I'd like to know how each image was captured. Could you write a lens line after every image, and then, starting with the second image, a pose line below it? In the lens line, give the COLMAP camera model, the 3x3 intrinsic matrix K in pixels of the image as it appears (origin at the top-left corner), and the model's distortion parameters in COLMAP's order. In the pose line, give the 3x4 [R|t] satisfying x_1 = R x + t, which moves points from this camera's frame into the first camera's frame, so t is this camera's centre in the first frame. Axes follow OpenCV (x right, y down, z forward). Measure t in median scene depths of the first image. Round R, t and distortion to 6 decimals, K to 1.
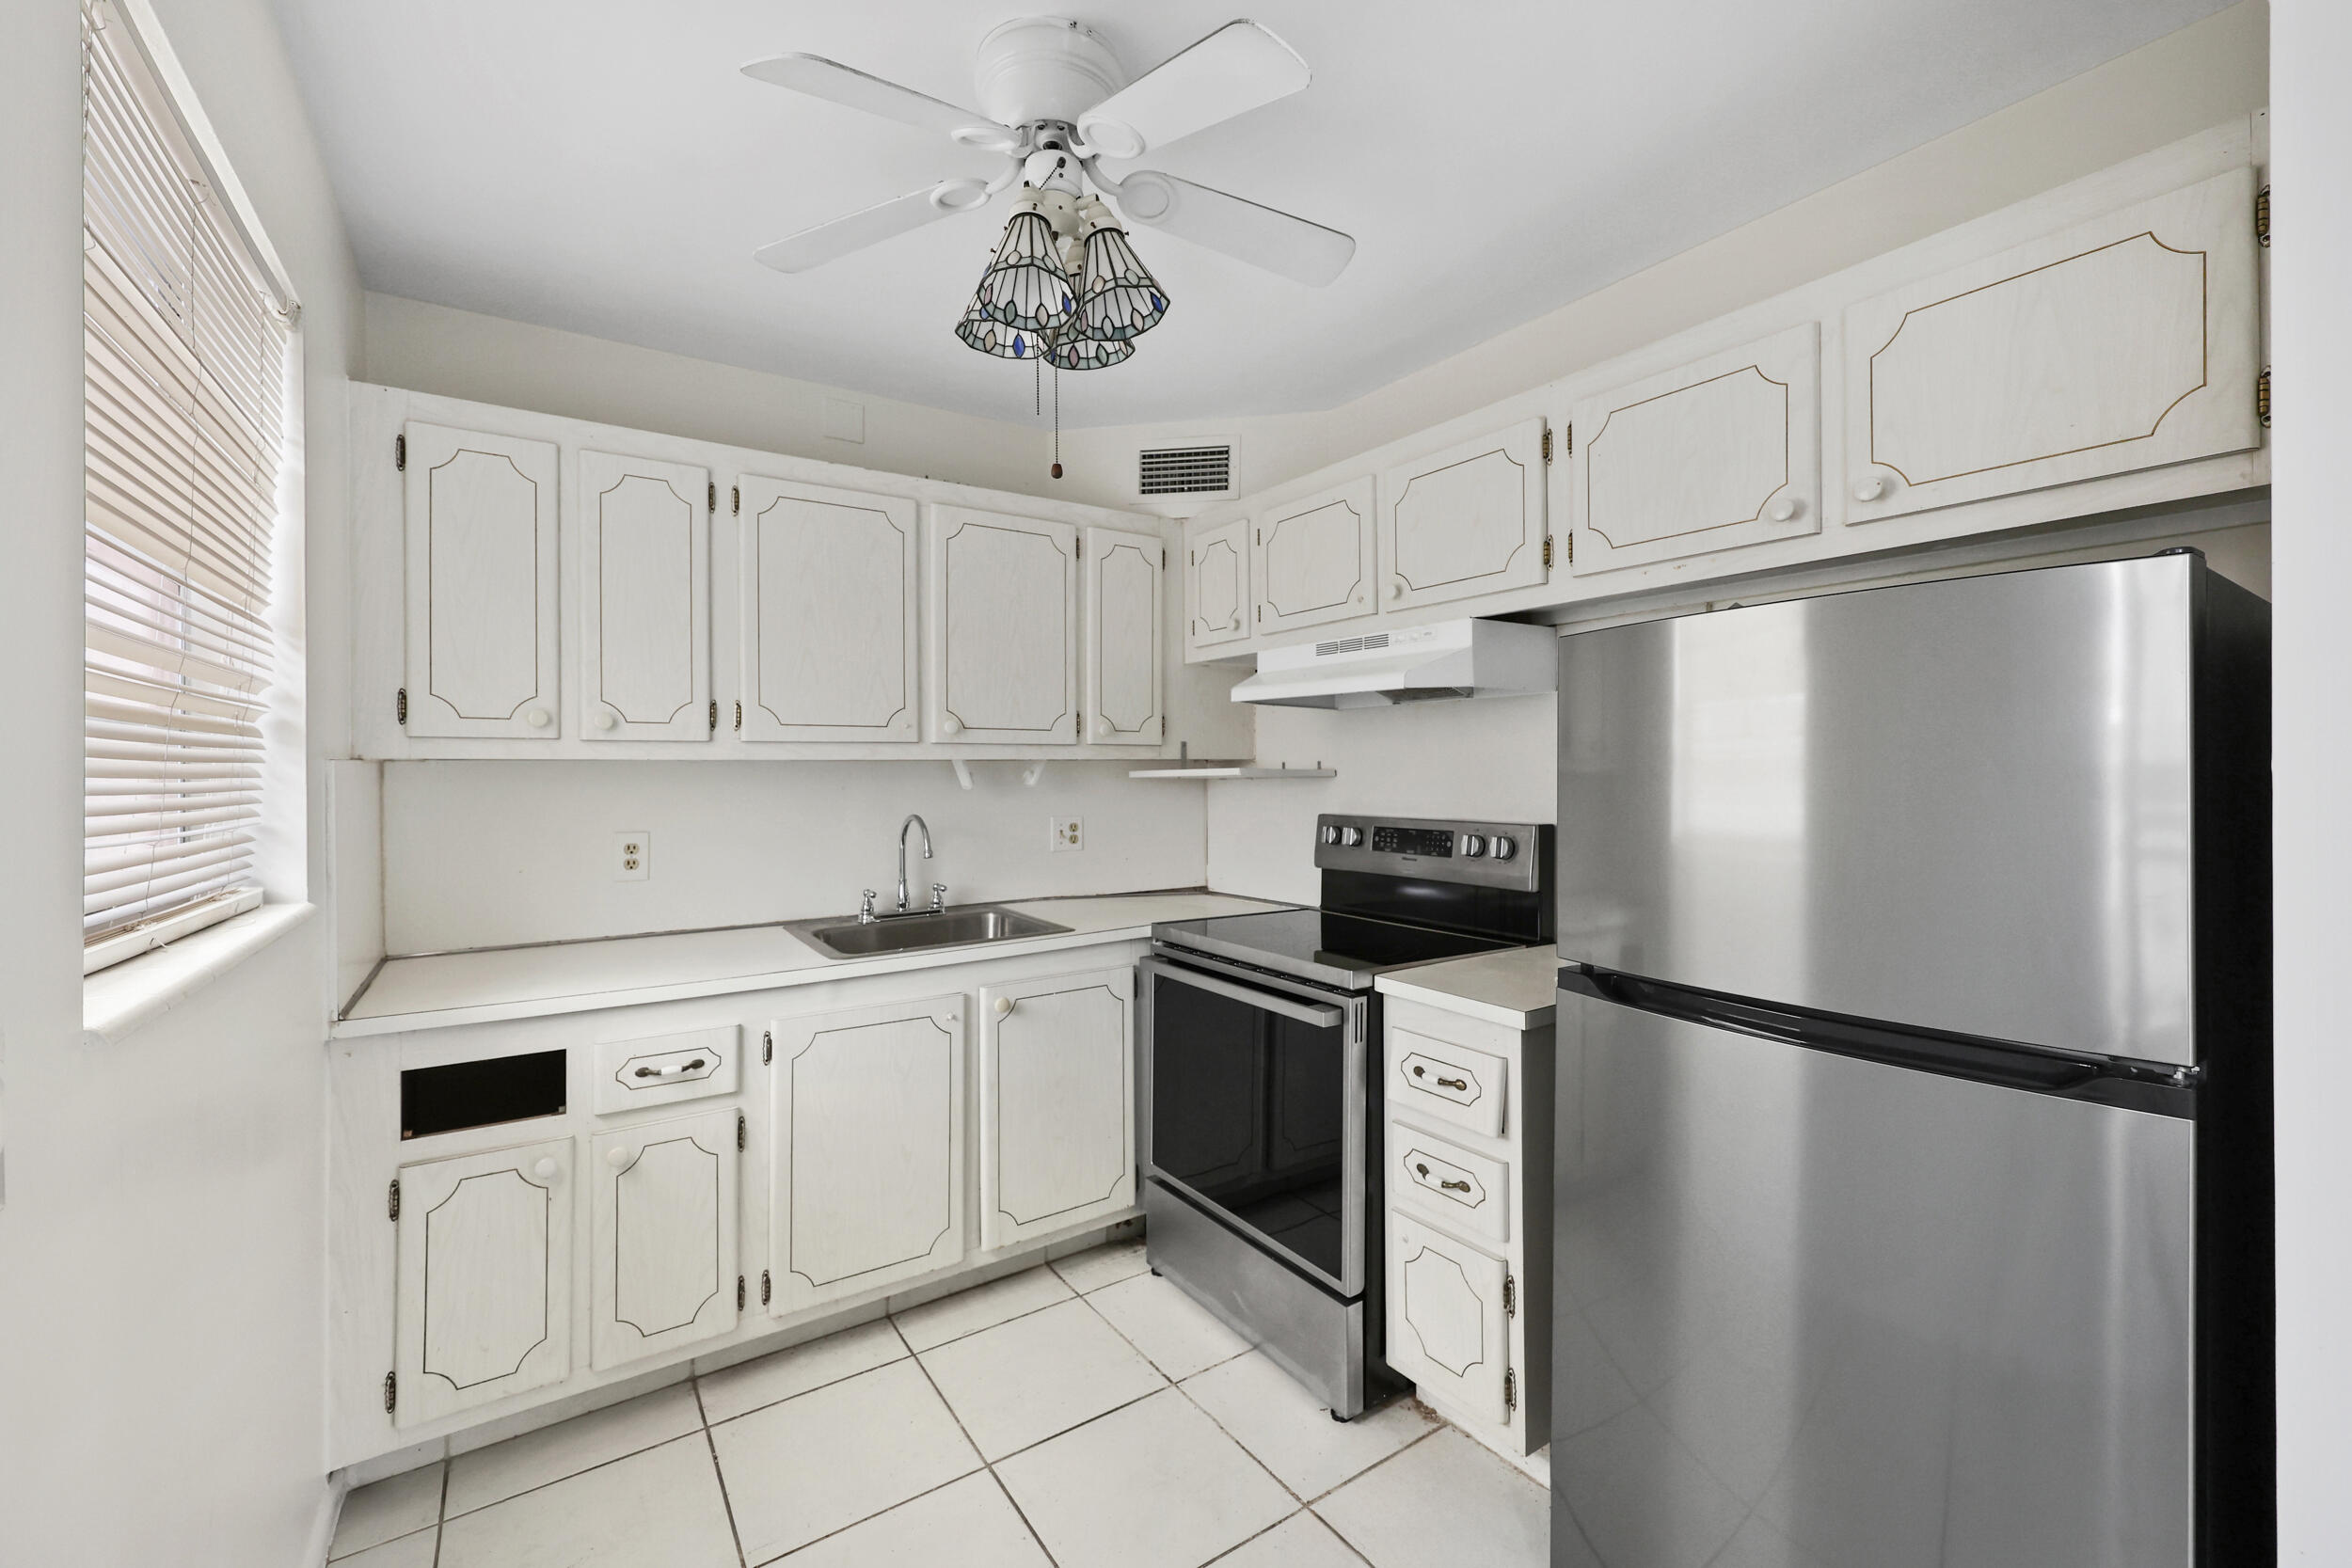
lens RADIAL K [[969.7, 0, 1183.0], [0, 969.7, 768.2], [0, 0, 1]] dist [0.002801, 0.006703]
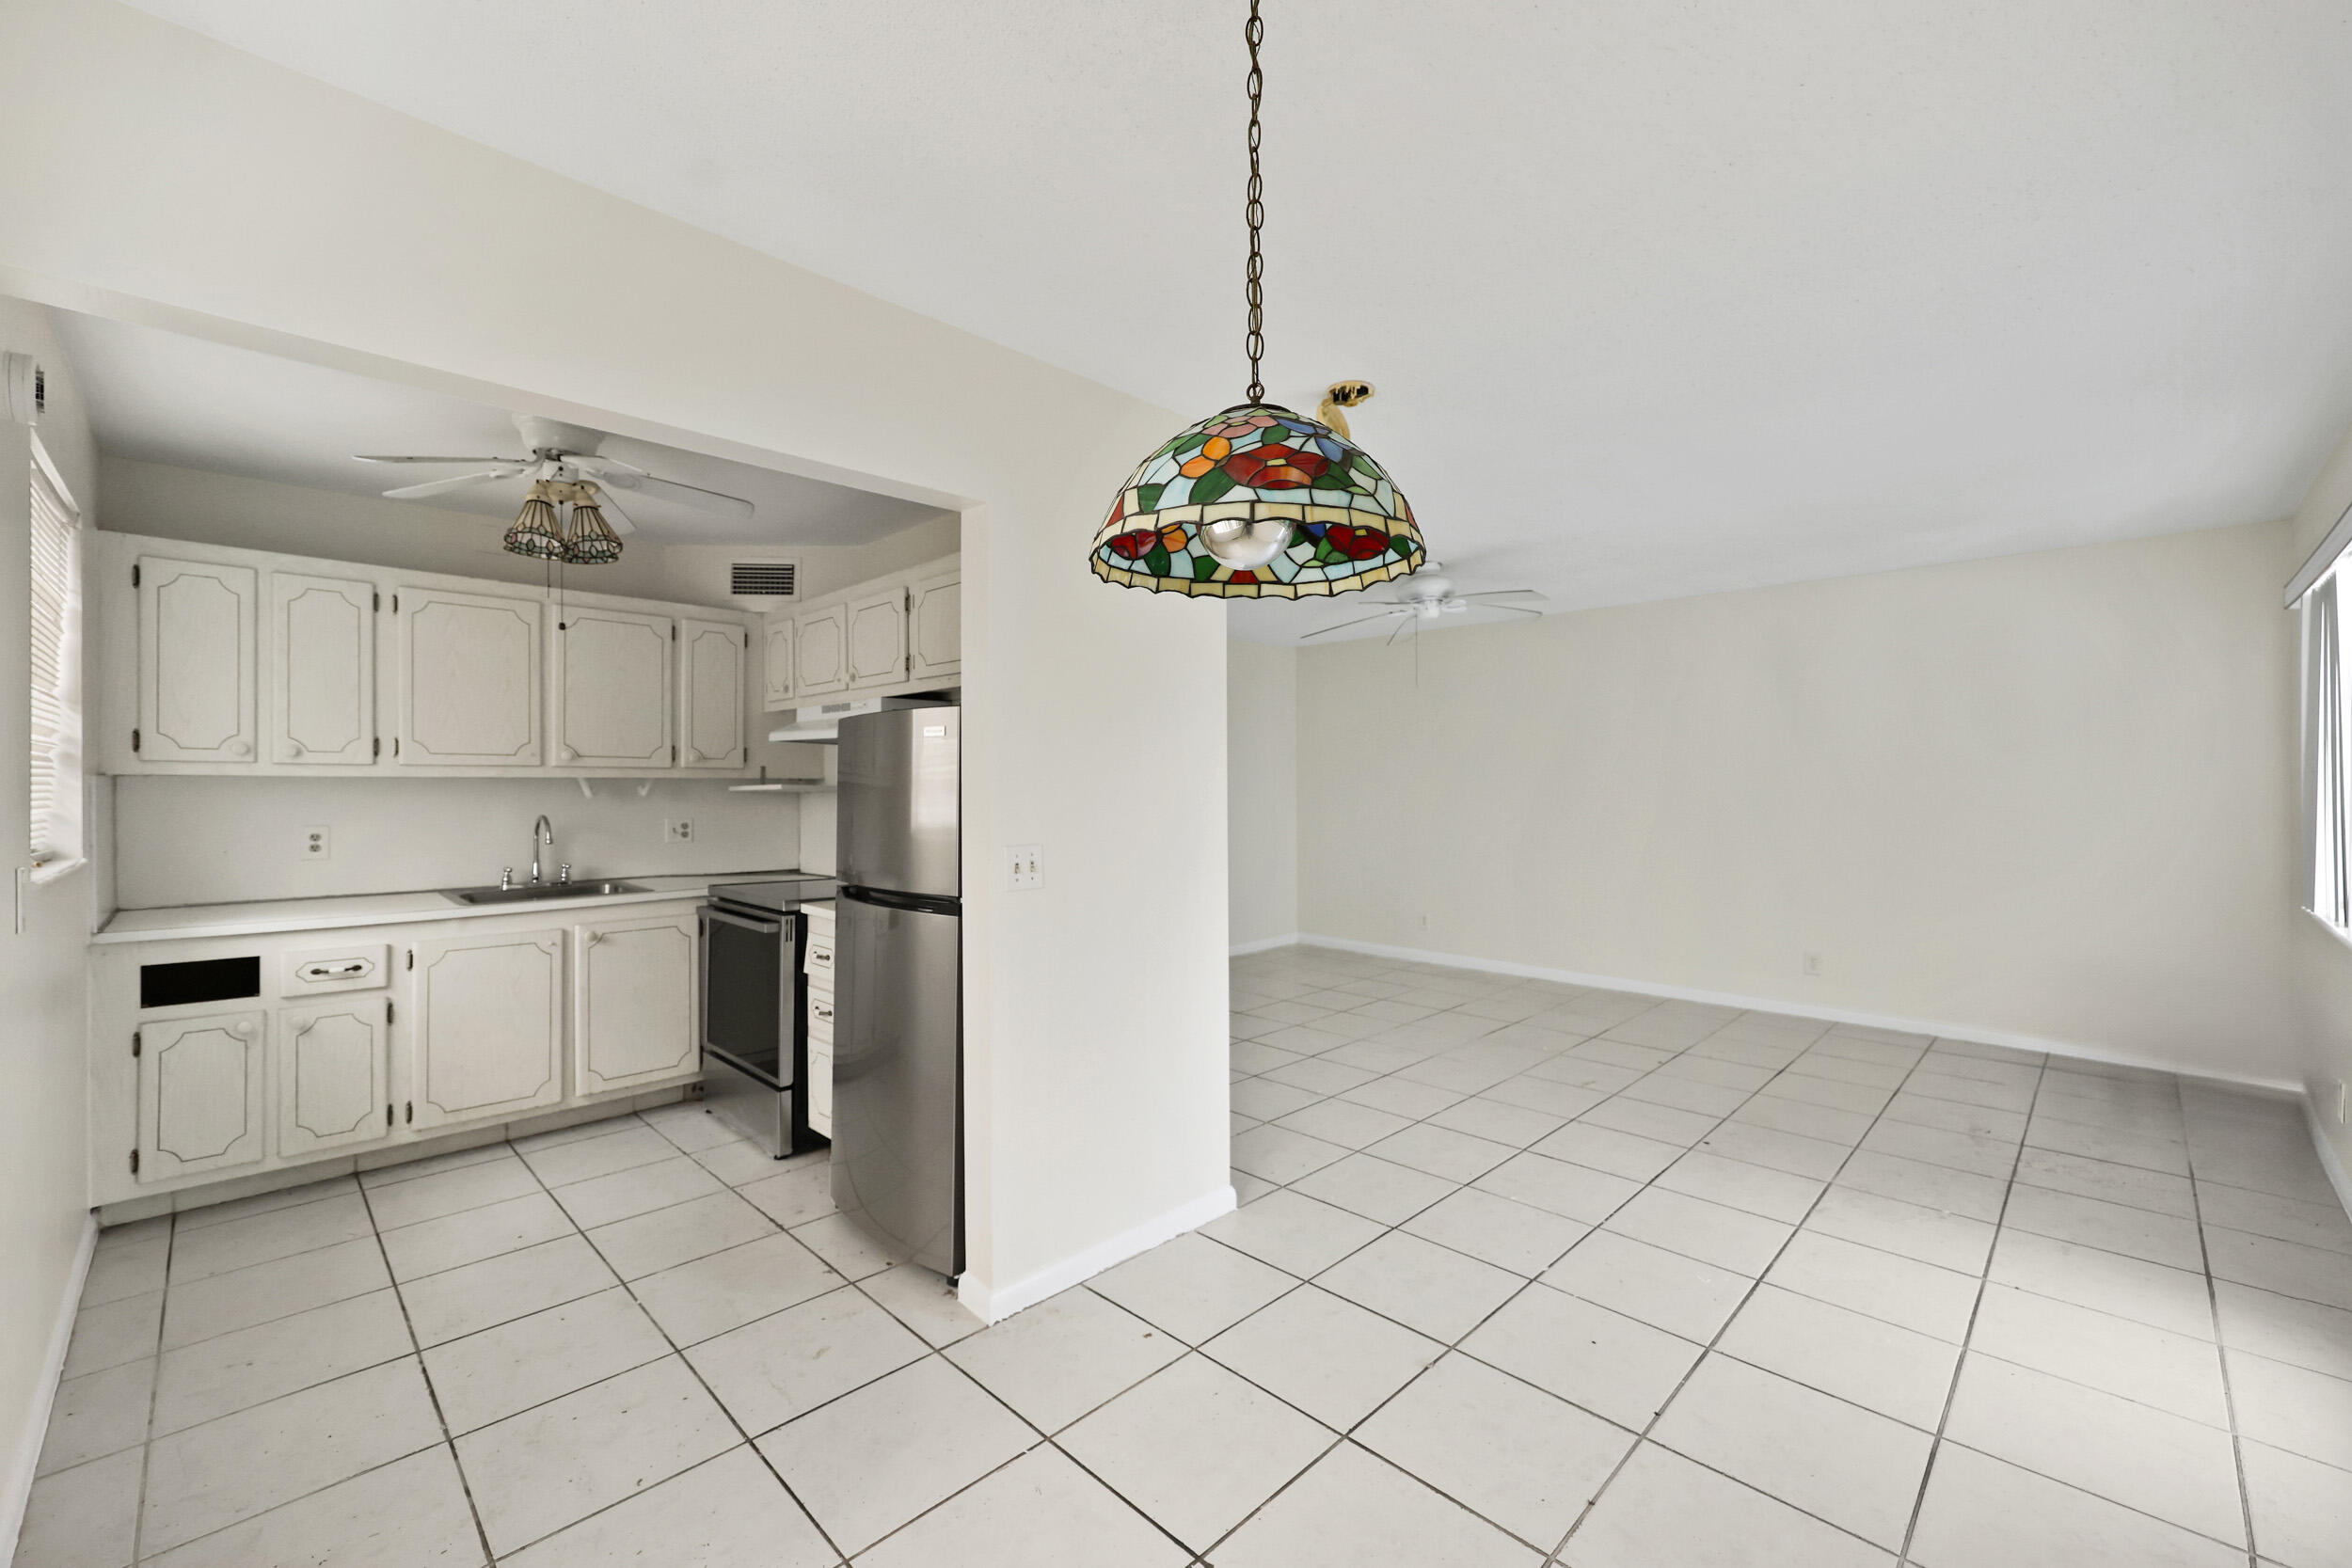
lens RADIAL K [[962.8, 0, 1193.7], [0, 962.8, 790.9], [0, 0, 1]] dist [-0.001606, 0.003451]
pose [[0.981336, 0.005585, 0.192221, 0.503615], [-0.006503, 0.999970, 0.004144, -0.001090], [-0.192192, -0.005317, 0.981343, -0.755914]]
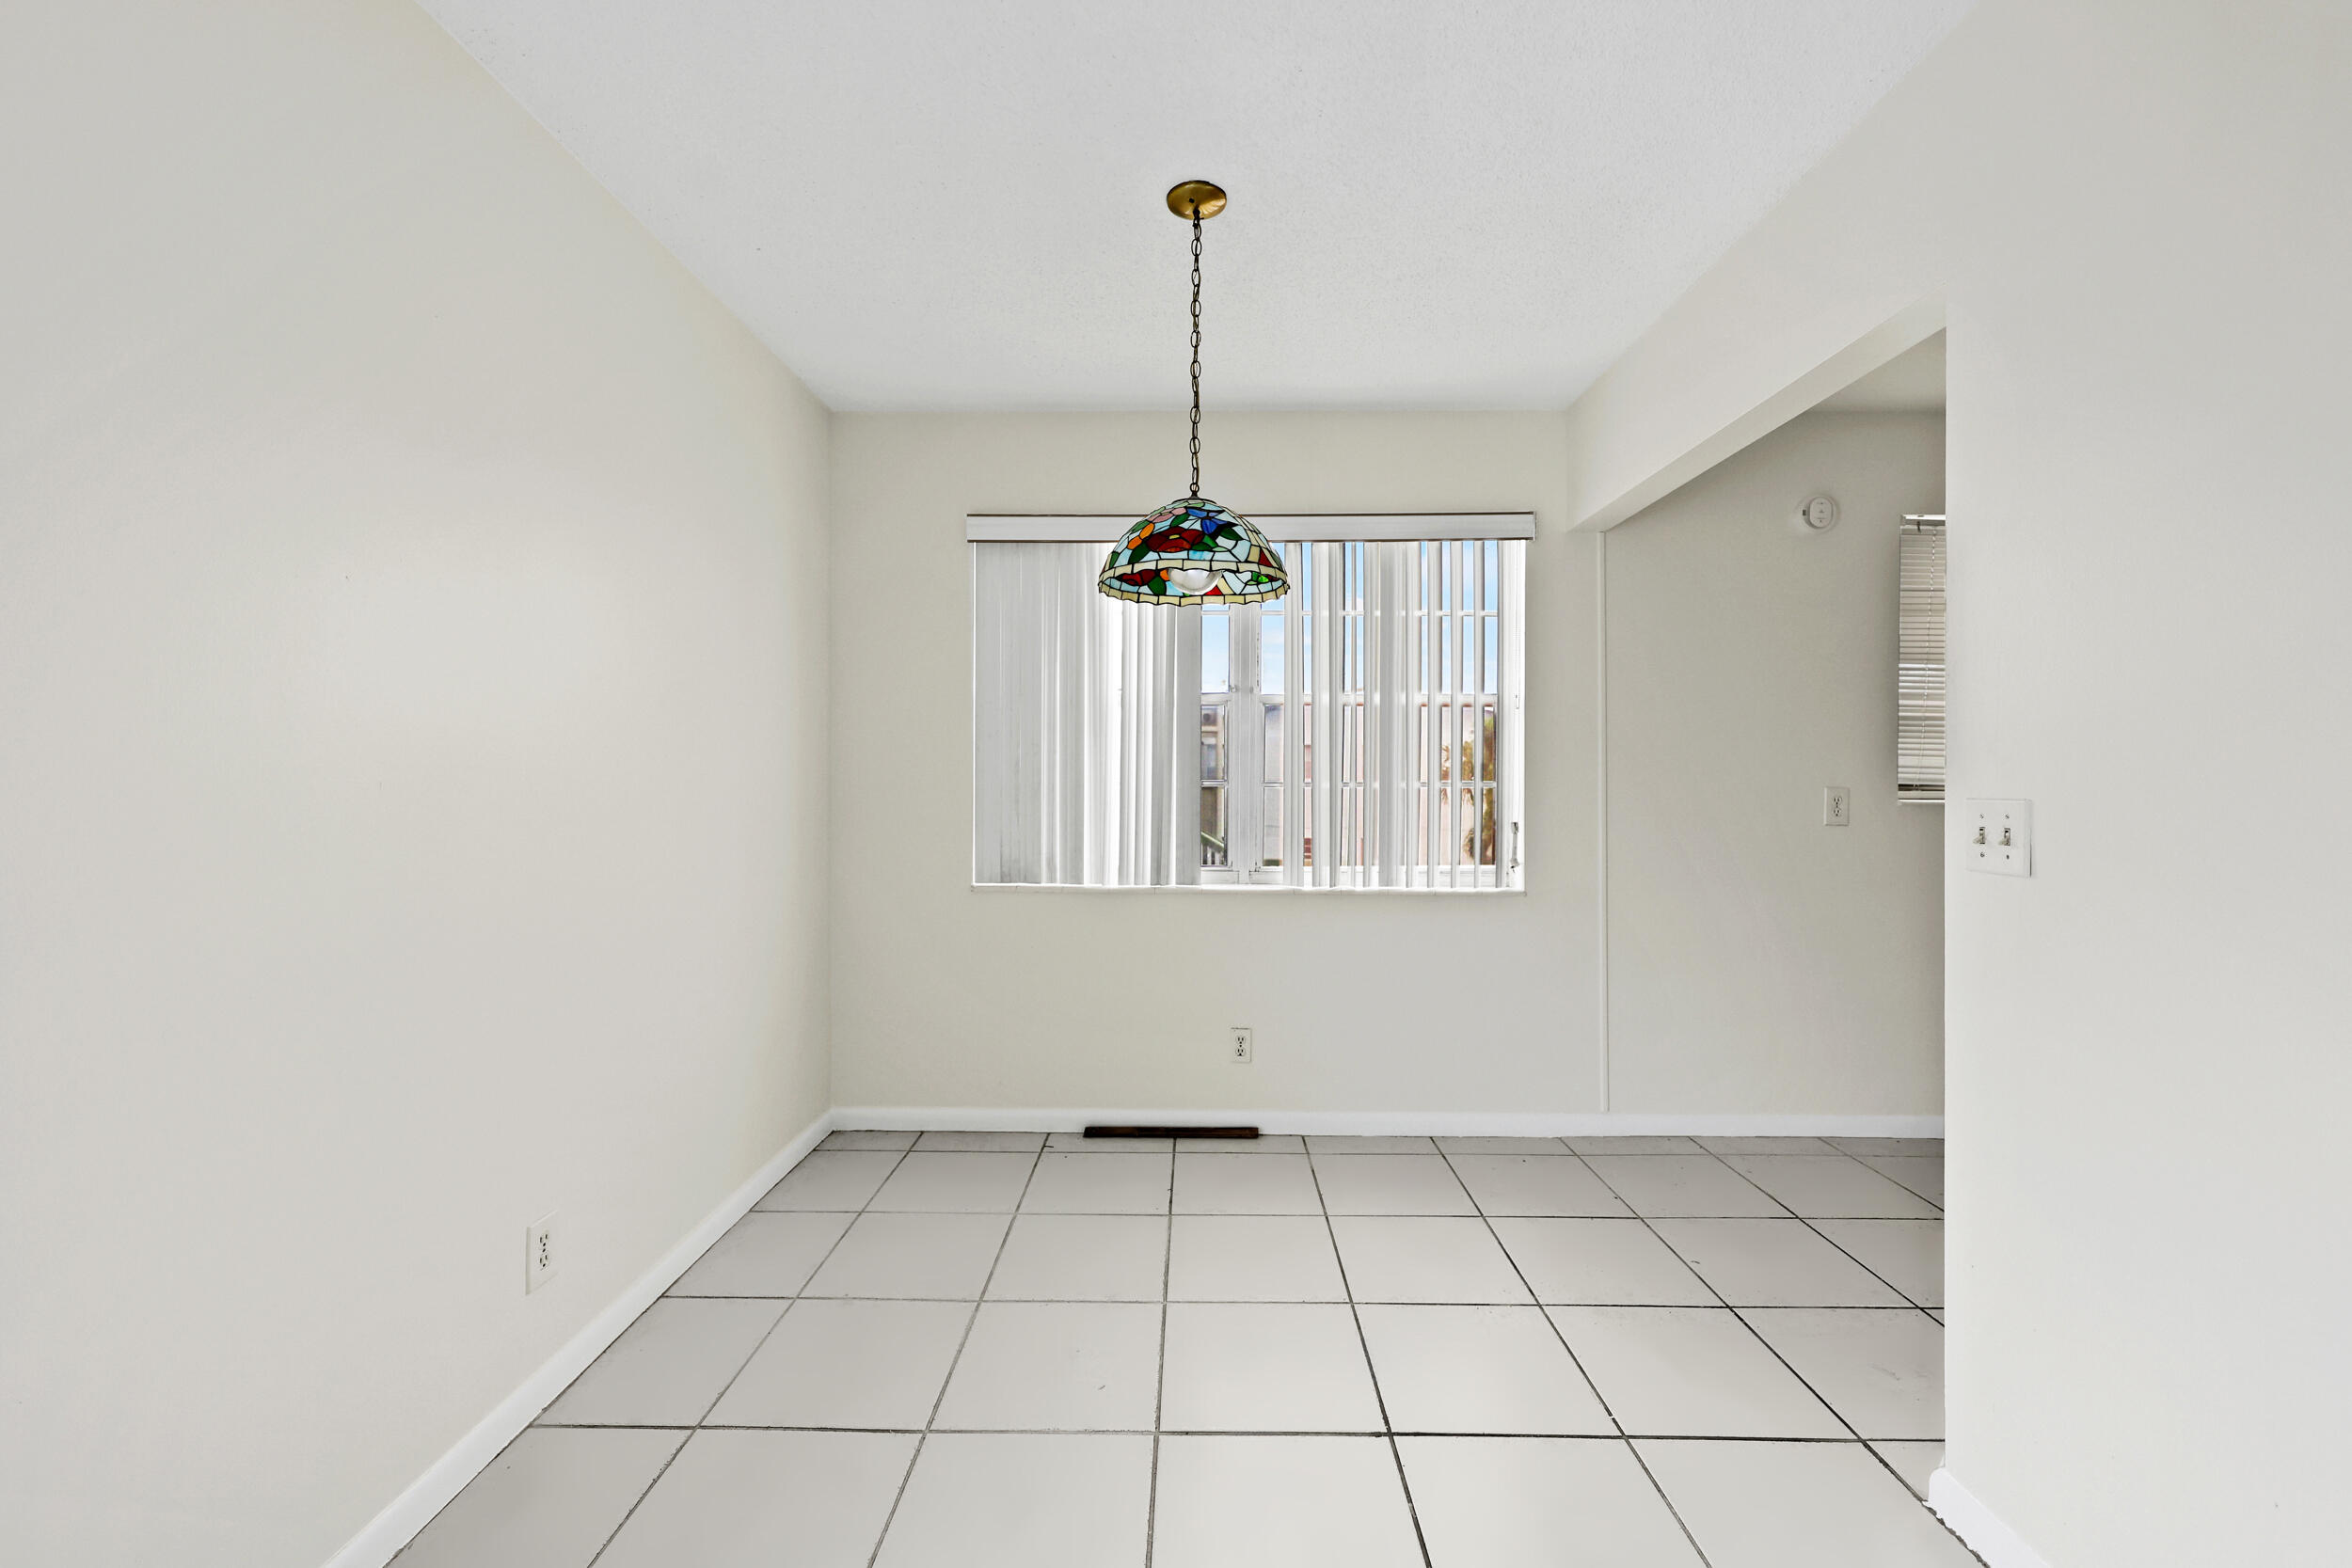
lens RADIAL K [[937.2, 0, 1181.3], [0, 937.2, 773.8], [0, 0, 1]] dist [0.001386, 0.000083]
pose [[-0.577310, 0.007535, -0.816490, 1.397239], [0.000885, 0.999963, 0.008602, 0.044195], [0.816525, 0.004243, -0.577295, 0.299809]]
